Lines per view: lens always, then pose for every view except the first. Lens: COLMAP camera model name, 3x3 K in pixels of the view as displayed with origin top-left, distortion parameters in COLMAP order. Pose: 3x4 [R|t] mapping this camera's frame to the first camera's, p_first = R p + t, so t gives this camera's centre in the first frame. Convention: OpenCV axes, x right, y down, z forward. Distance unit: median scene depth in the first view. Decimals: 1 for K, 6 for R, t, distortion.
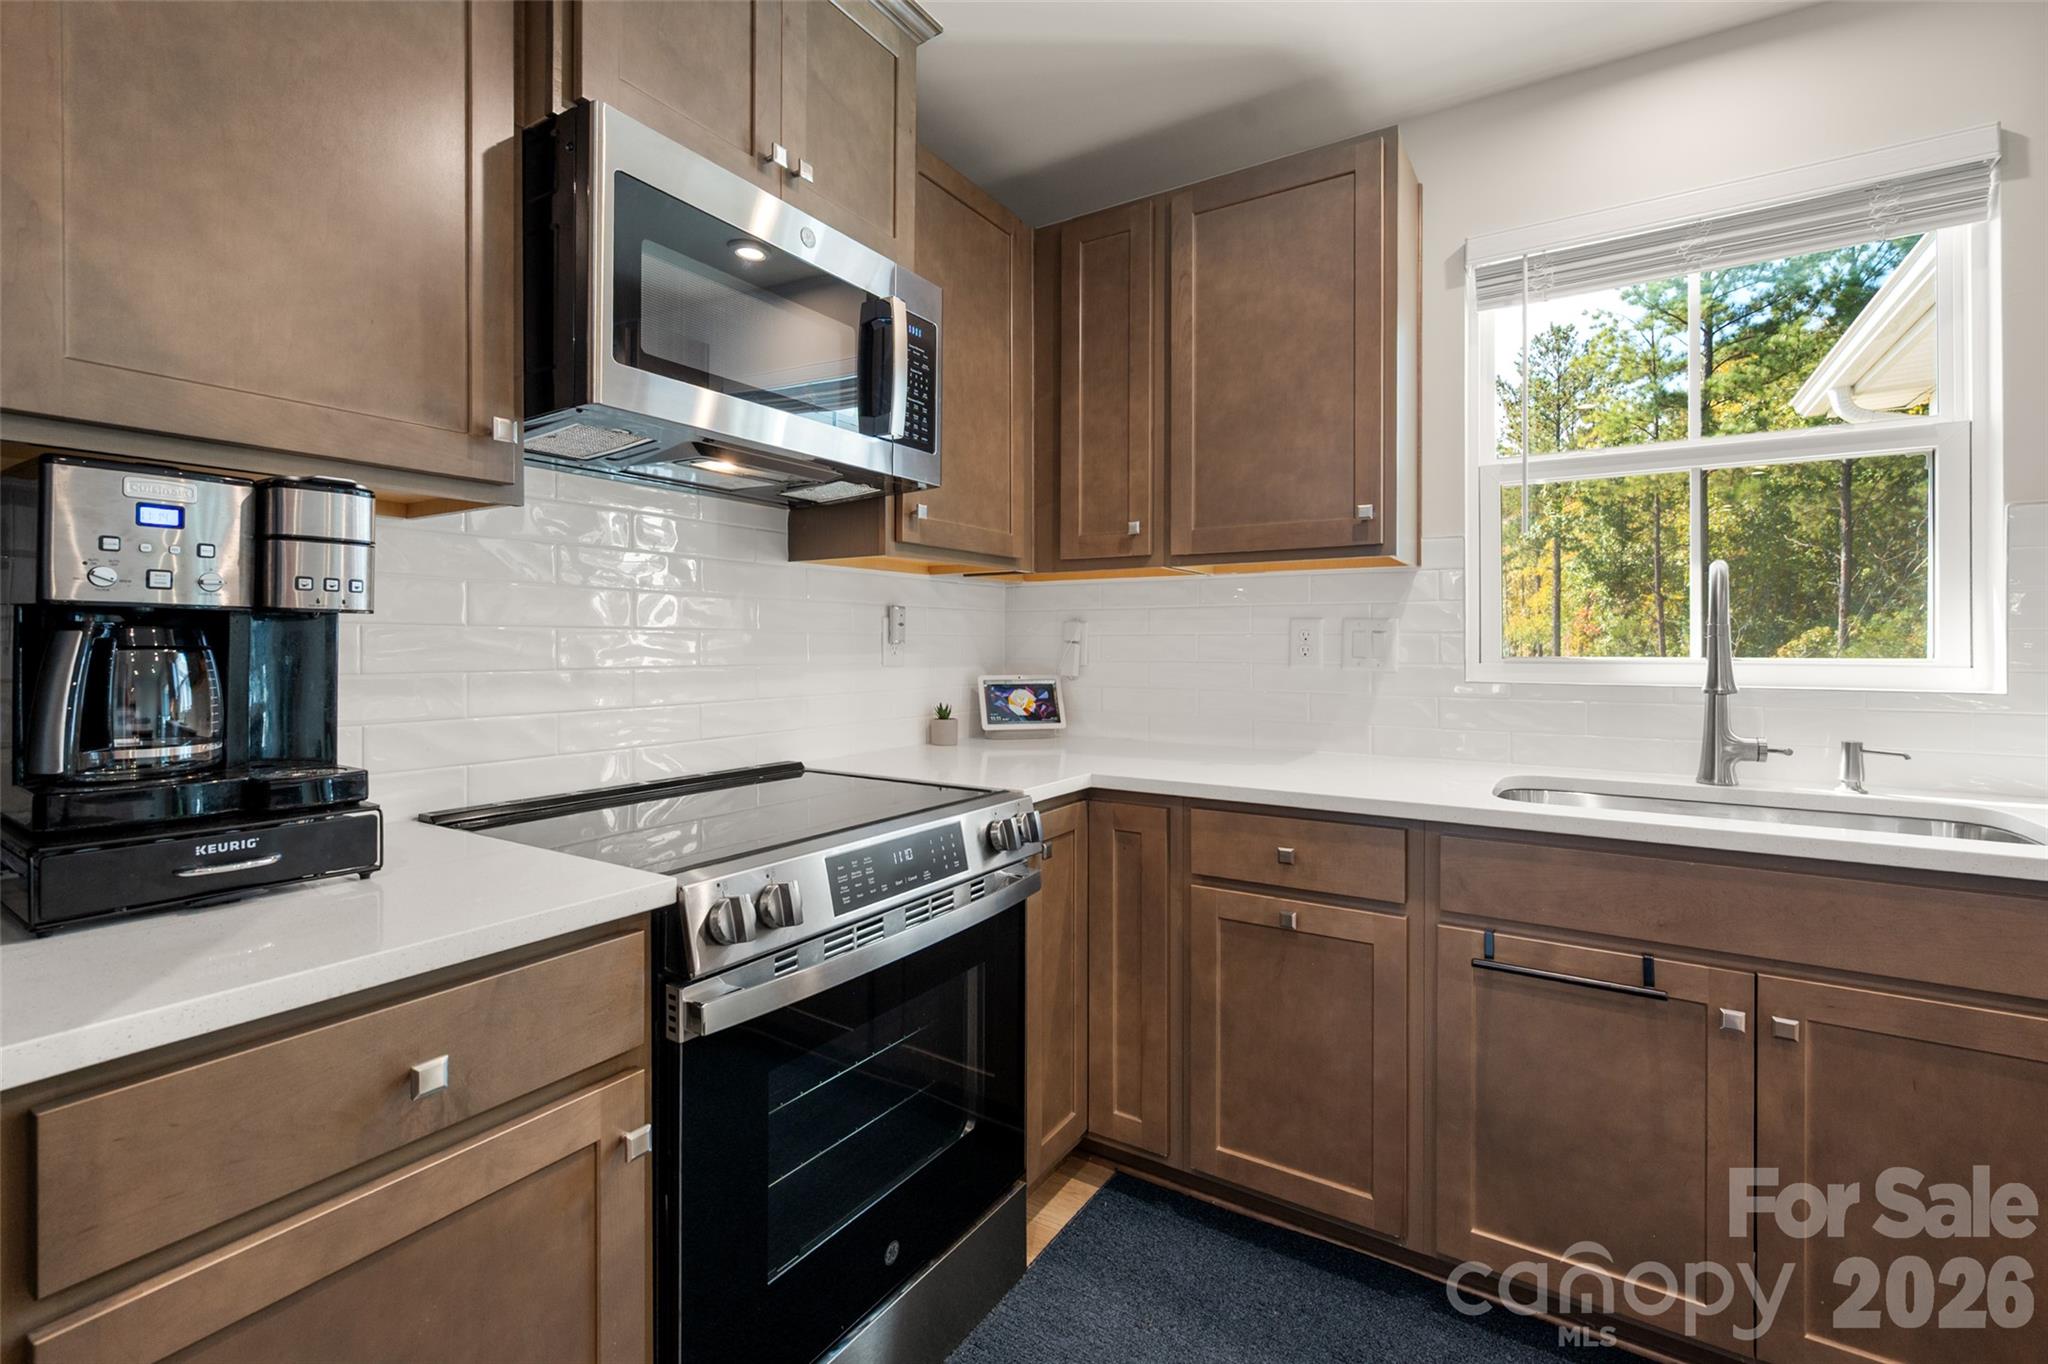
lens RADIAL K [[907.4, 0, 1019.7], [0, 907.4, 644.2], [0, 0, 1]] dist [-0.001409, 0.000081]
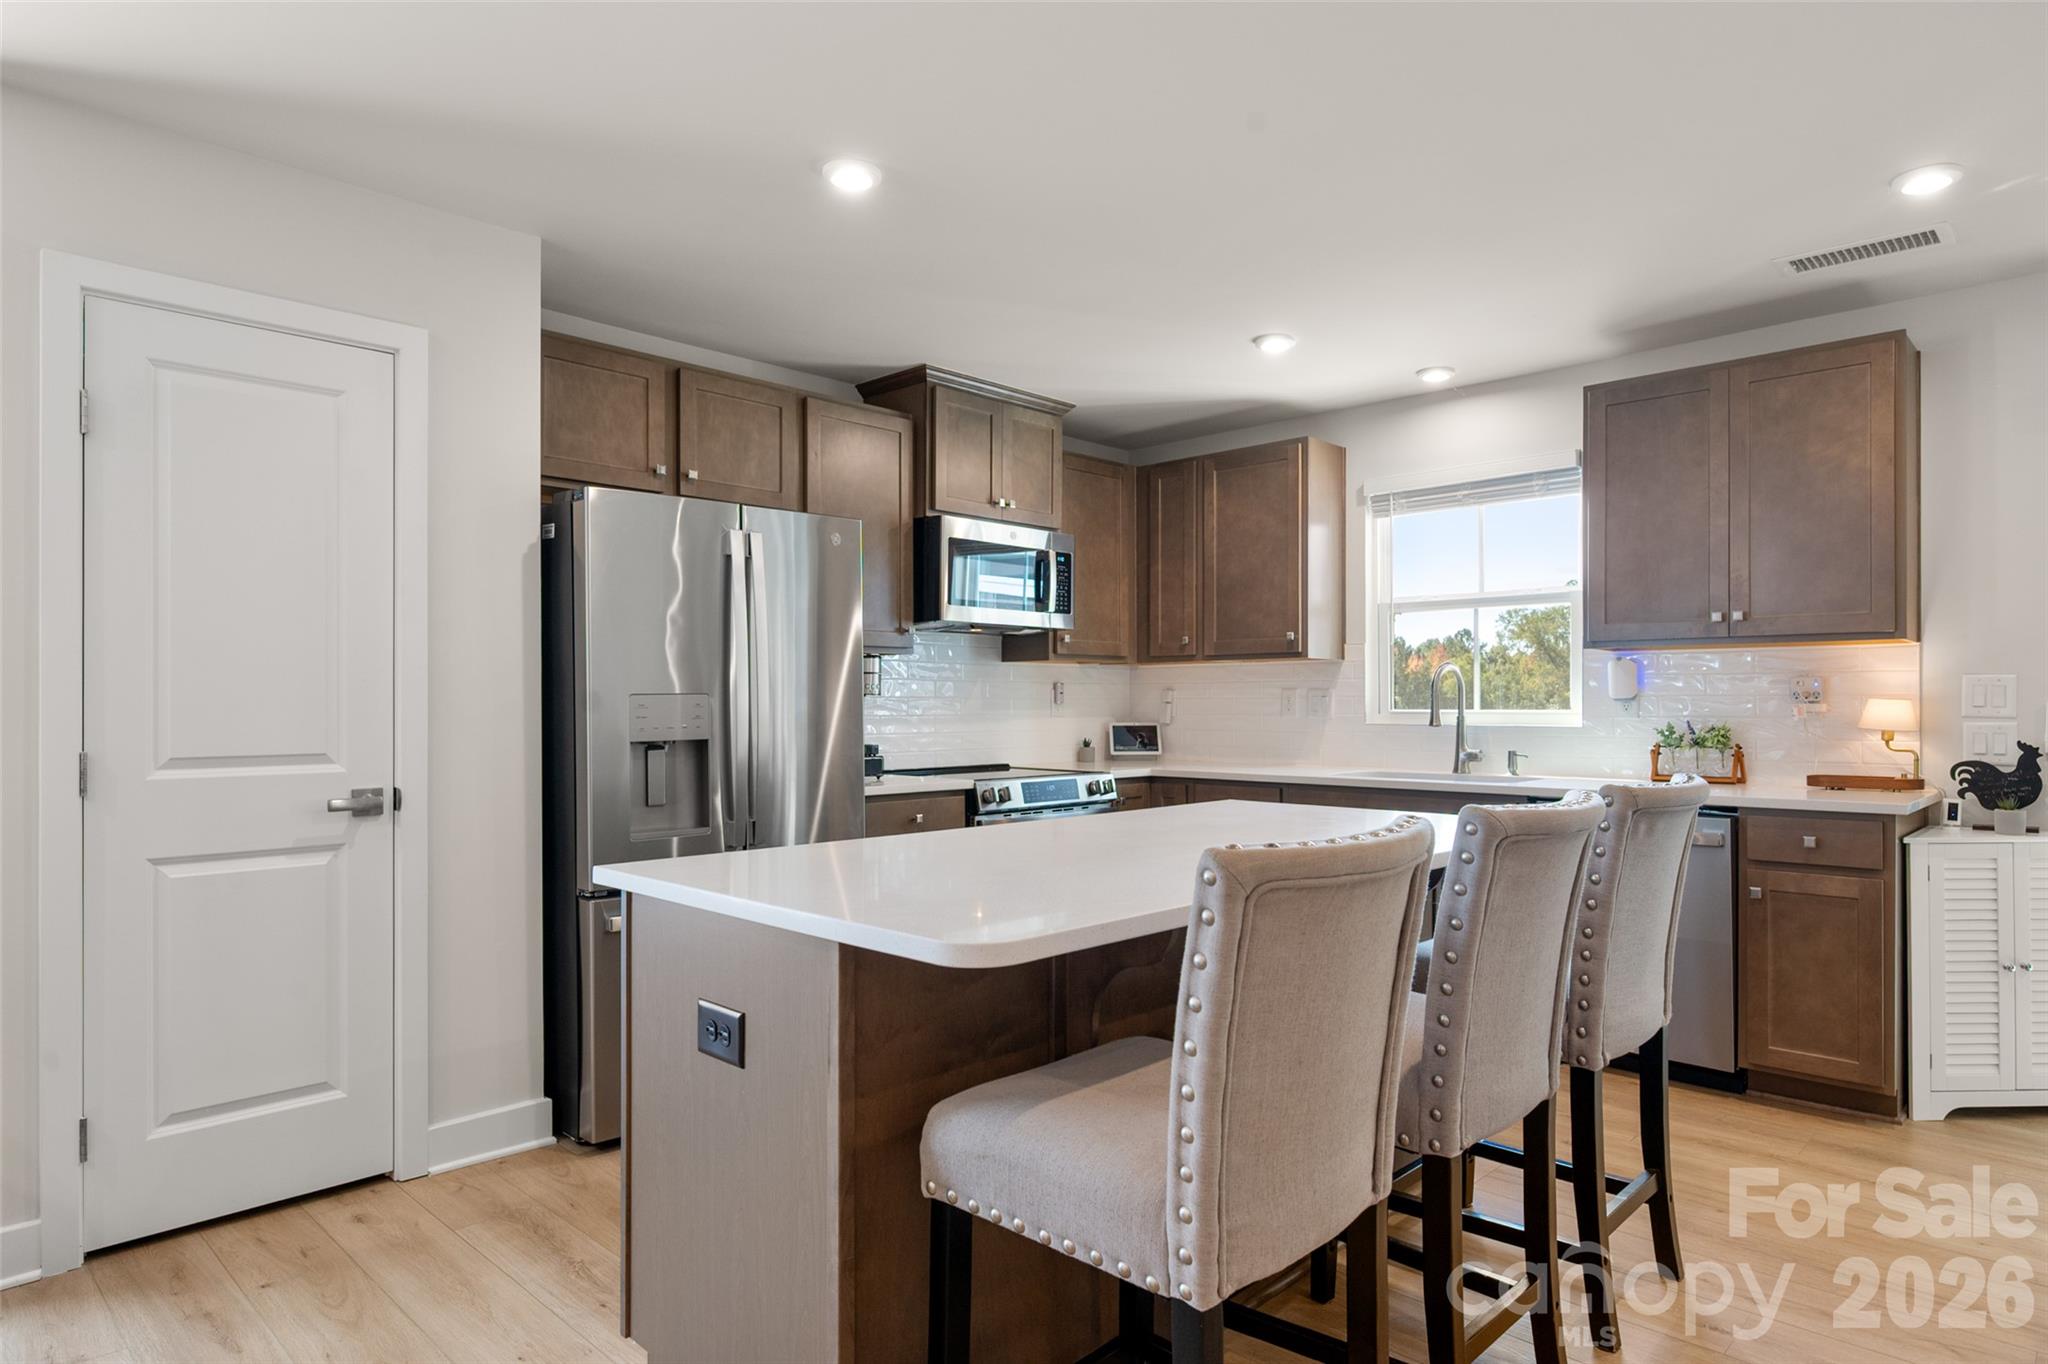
lens RADIAL K [[1165.8, 0, 1030.4], [0, 1165.8, 701.3], [0, 0, 1]] dist [0.000444, -0.001287]
pose [[0.979961, -0.003116, -0.199164, 0.328030], [0.002744, 0.999994, -0.002143, -0.001032], [0.199169, 0.001554, 0.979964, -1.555839]]
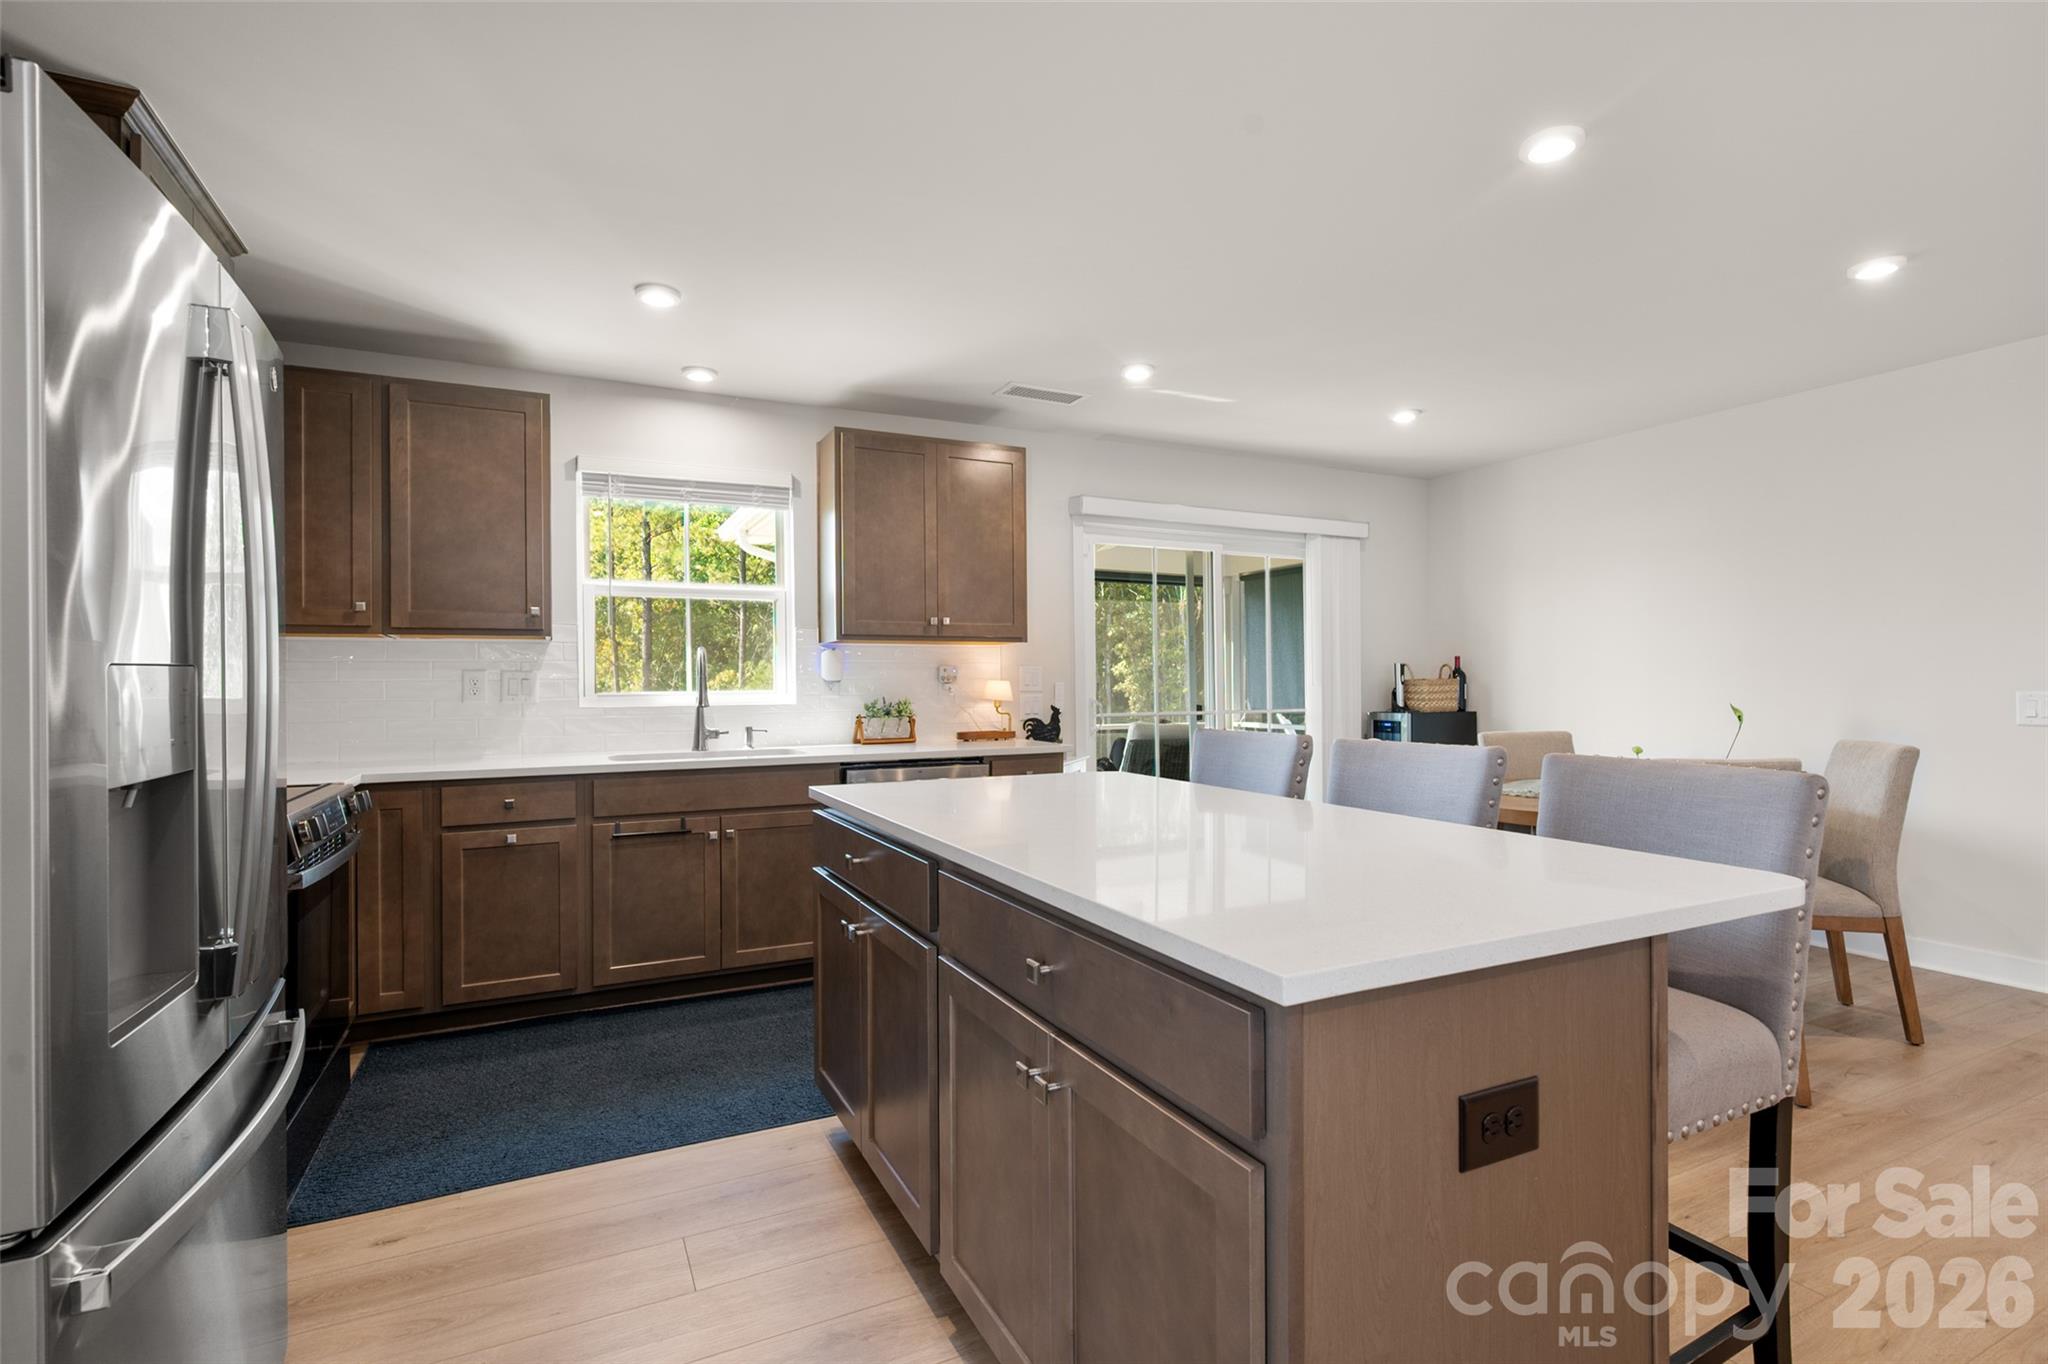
lens RADIAL K [[963.2, 0, 1024.0], [0, 963.2, 682.0], [0, 0, 1]] dist [0.001072, 0.000009]
pose [[0.521267, -0.005271, 0.853378, -0.709393], [0.008456, 0.999964, 0.001011, -0.002758], [-0.853352, 0.006689, 0.521292, -0.769814]]
